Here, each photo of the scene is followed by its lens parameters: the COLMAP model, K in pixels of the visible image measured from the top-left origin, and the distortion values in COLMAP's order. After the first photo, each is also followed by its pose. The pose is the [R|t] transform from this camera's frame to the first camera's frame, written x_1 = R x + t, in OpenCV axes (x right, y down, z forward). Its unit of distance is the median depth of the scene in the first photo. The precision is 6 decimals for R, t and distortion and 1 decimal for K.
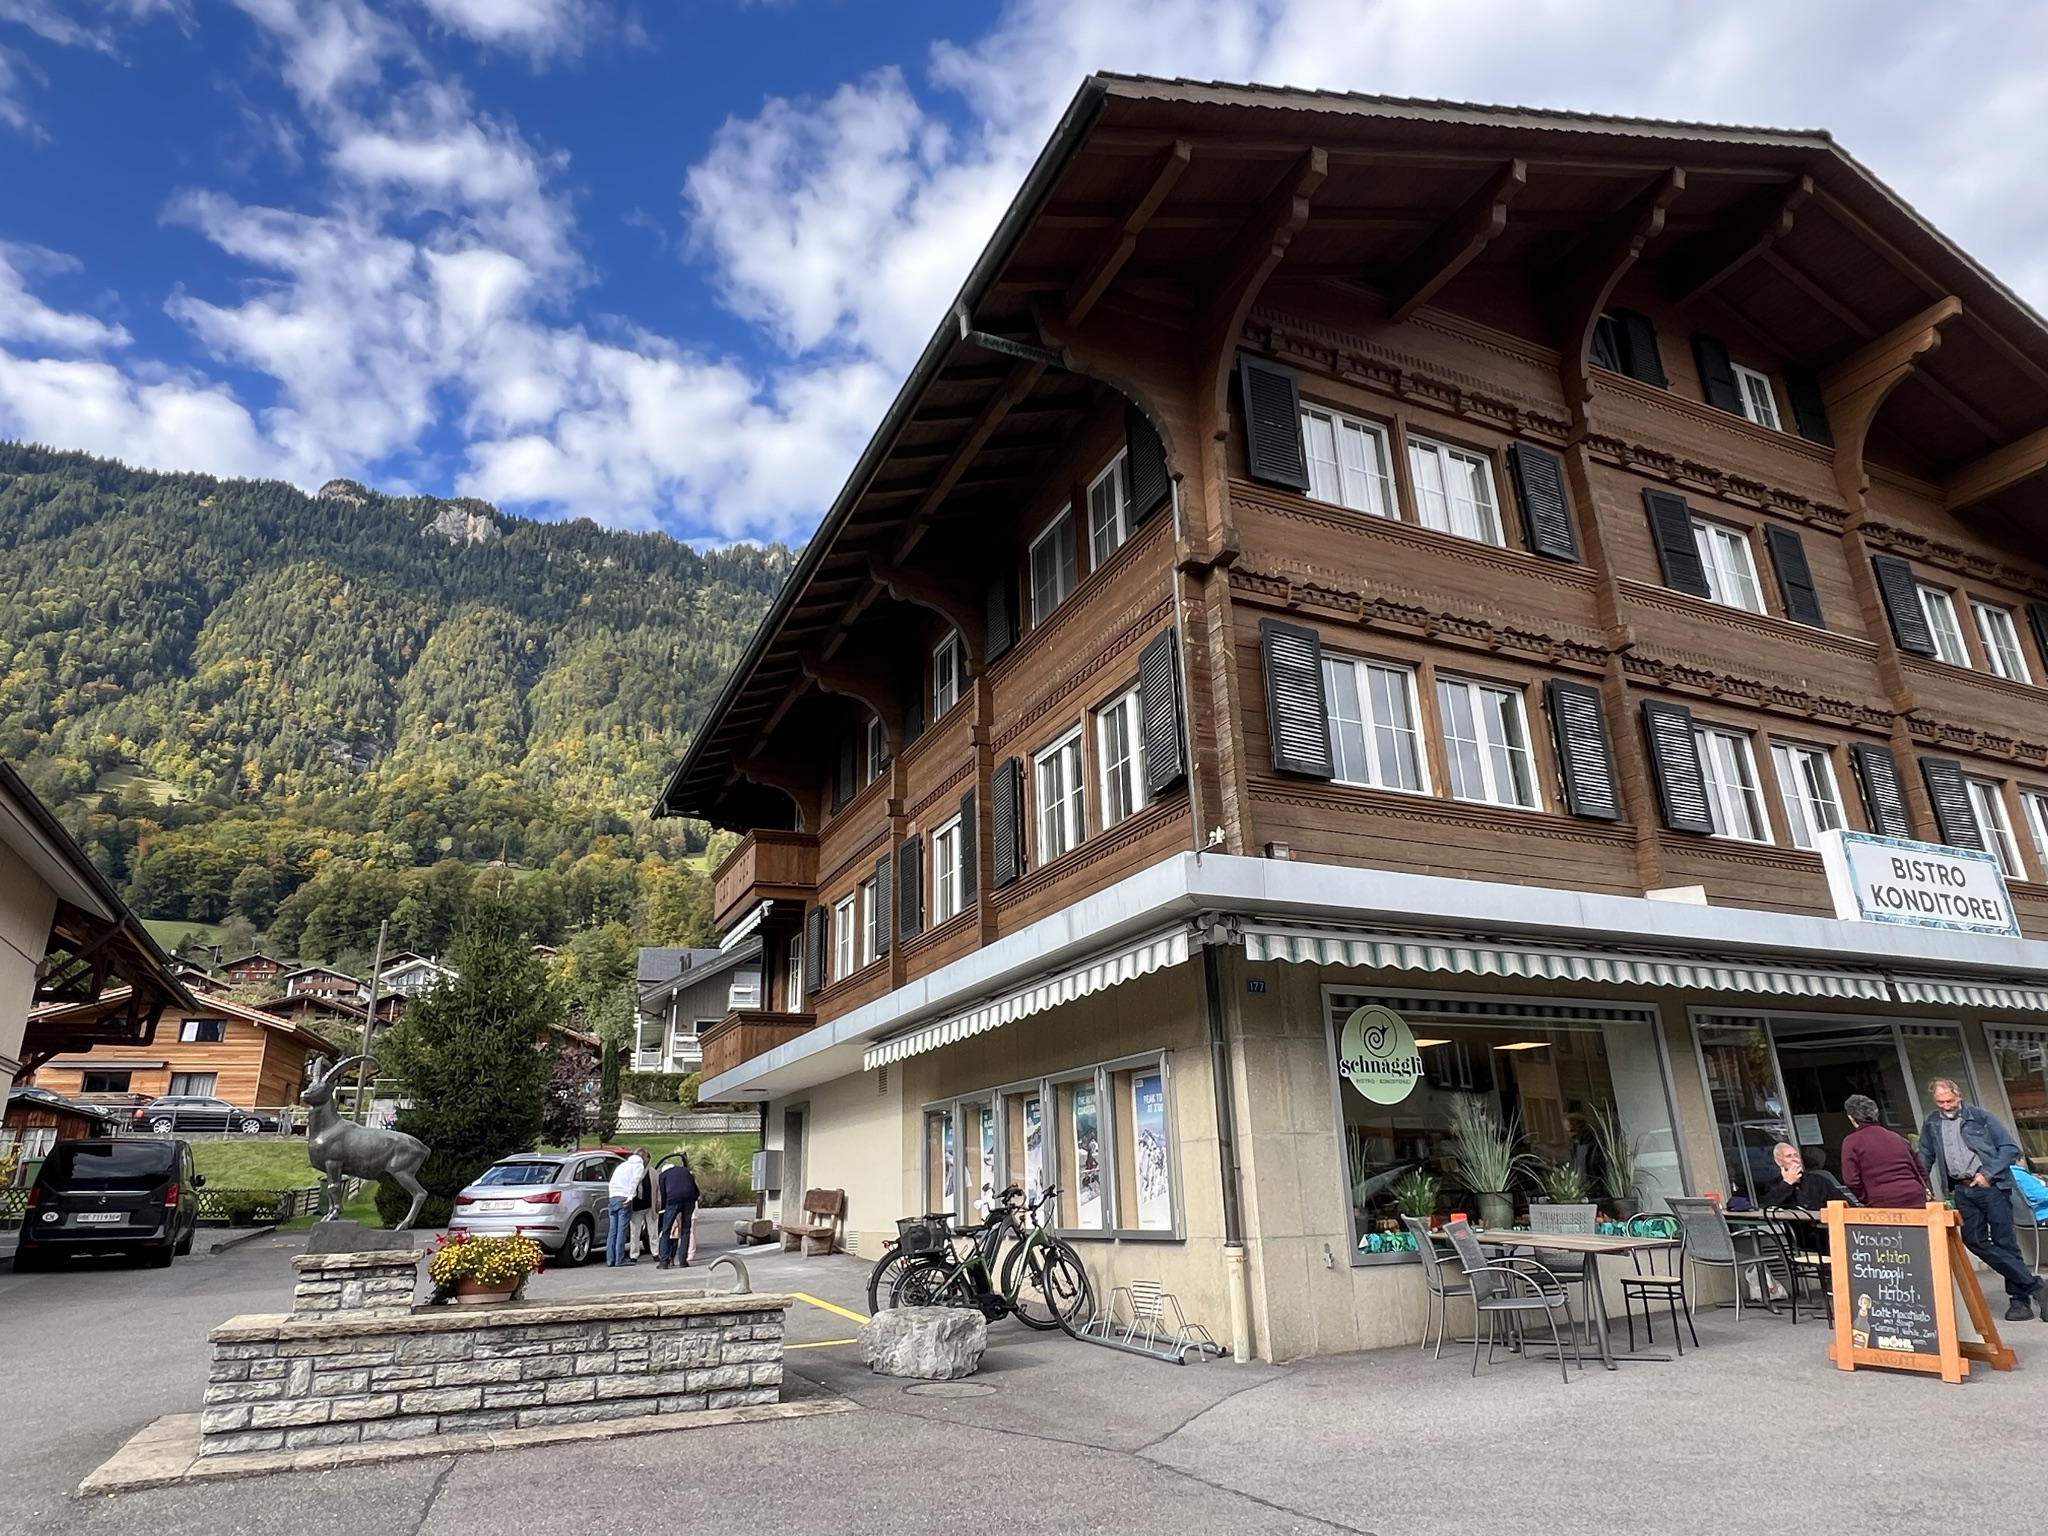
lens RADIAL K [[1220.2, 0, 1011.9], [0, 1220.2, 782.8], [0, 0, 1]] dist [0.005314, -0.010862]
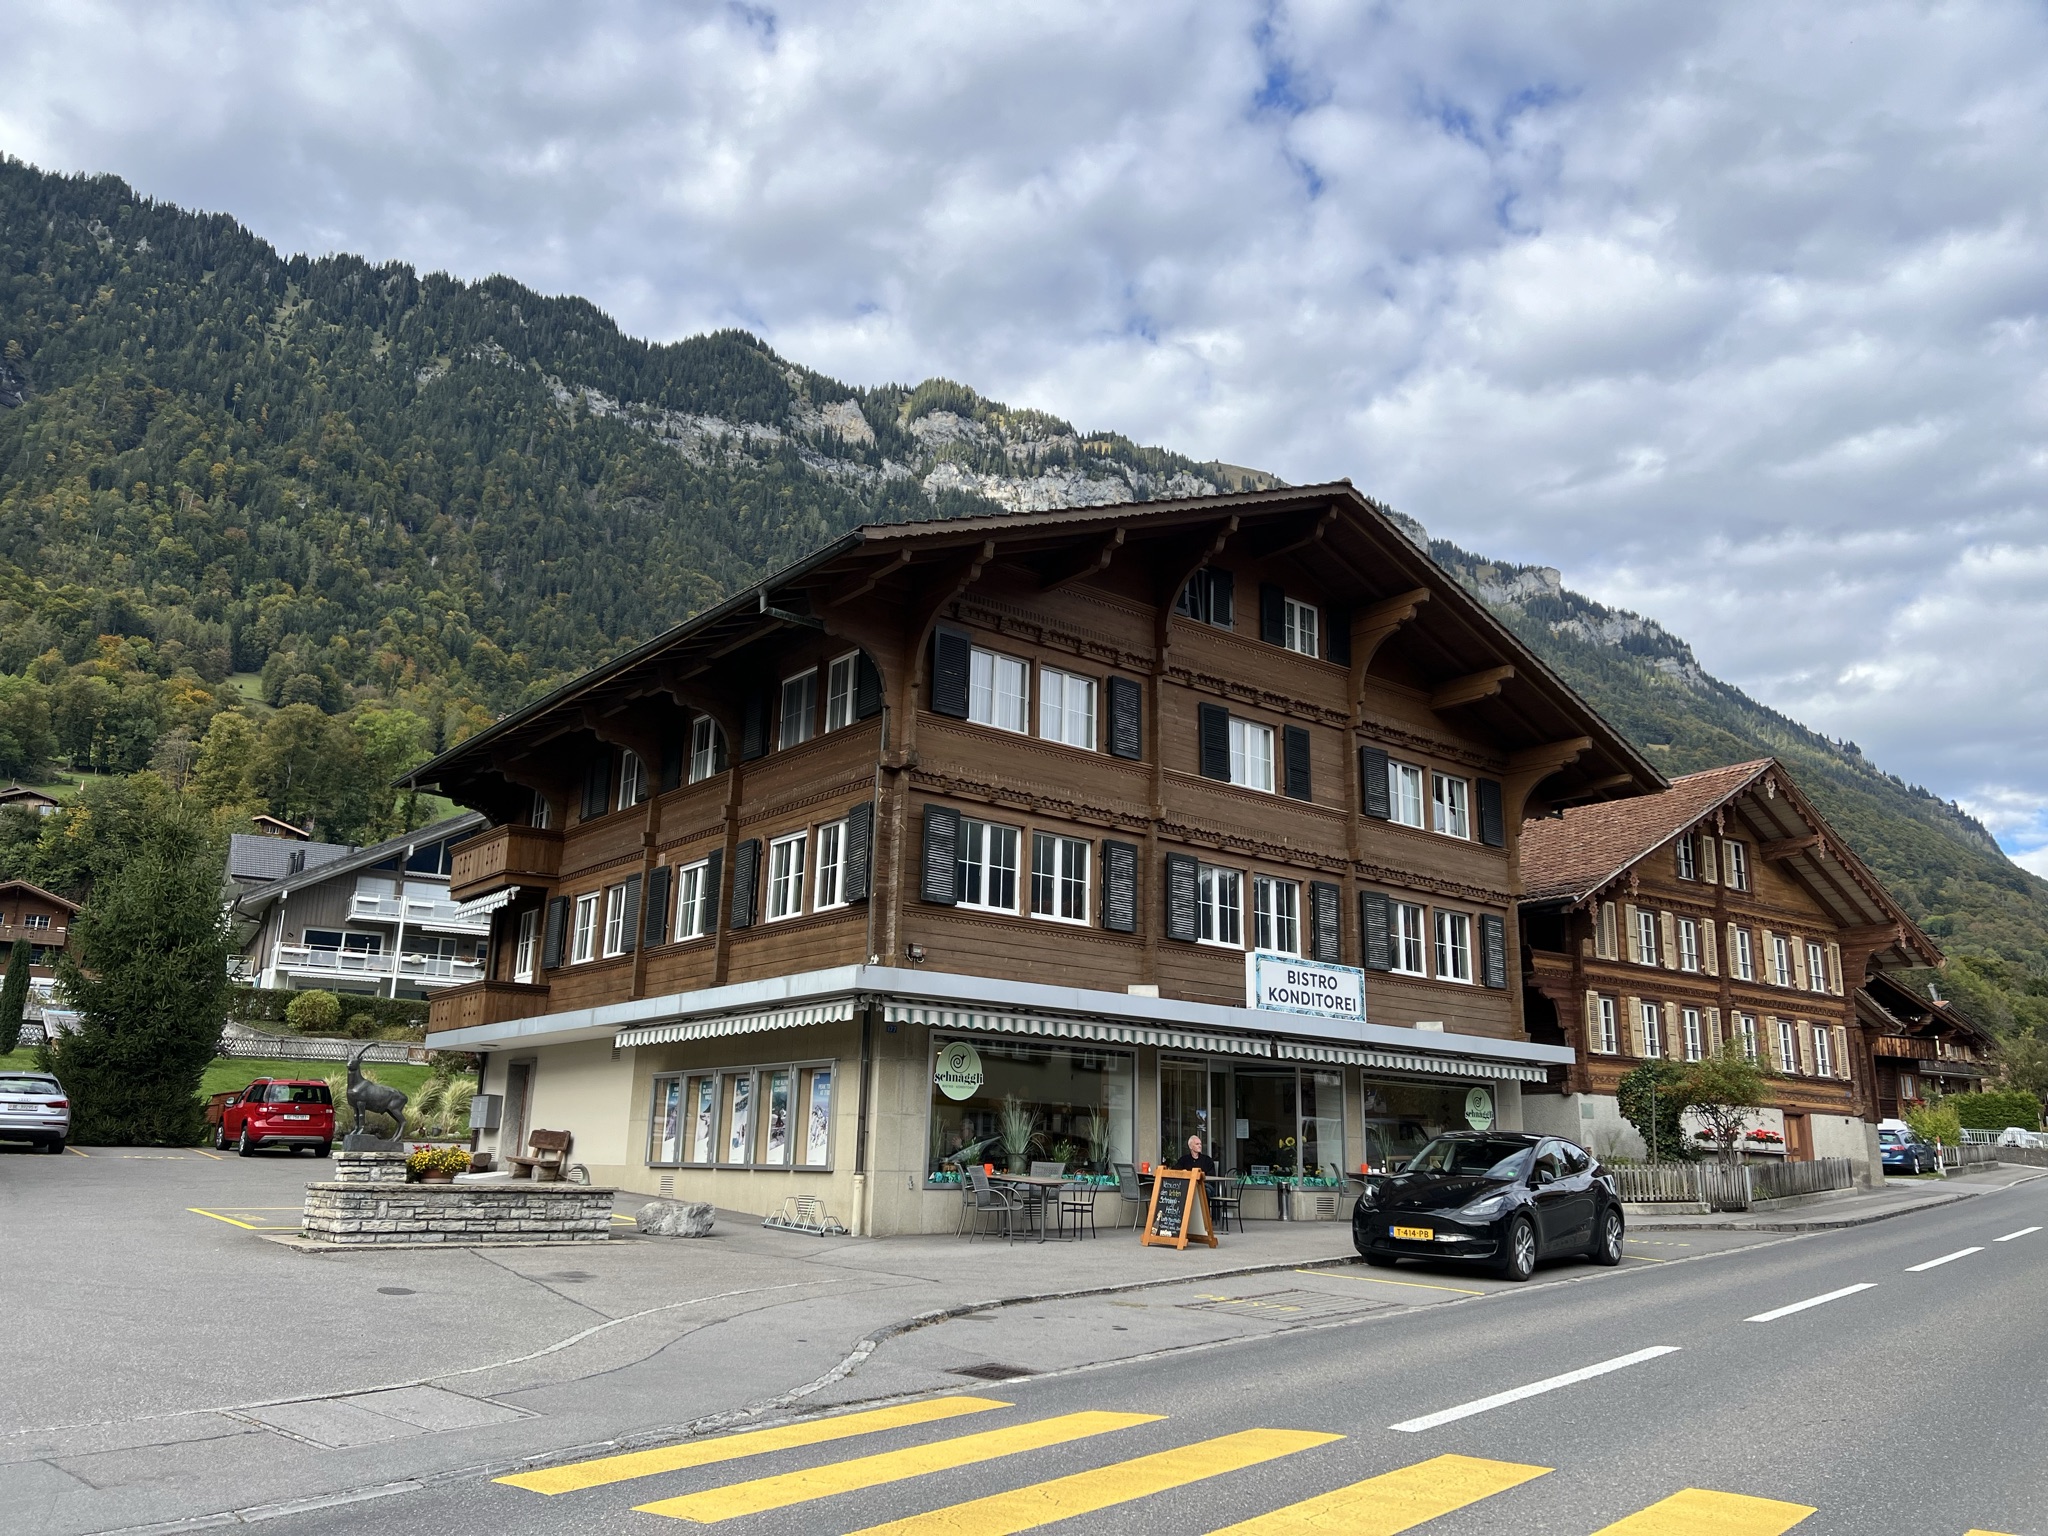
lens RADIAL K [[1542.2, 0, 1026.5], [0, 1542.2, 754.5], [0, 0, 1]] dist [0.051257, -0.036836]
pose [[0.969106, 0.111328, 0.220090, -0.108289], [-0.126670, 0.990316, 0.056828, -0.283437], [-0.211632, -0.082951, 0.973823, -0.880252]]
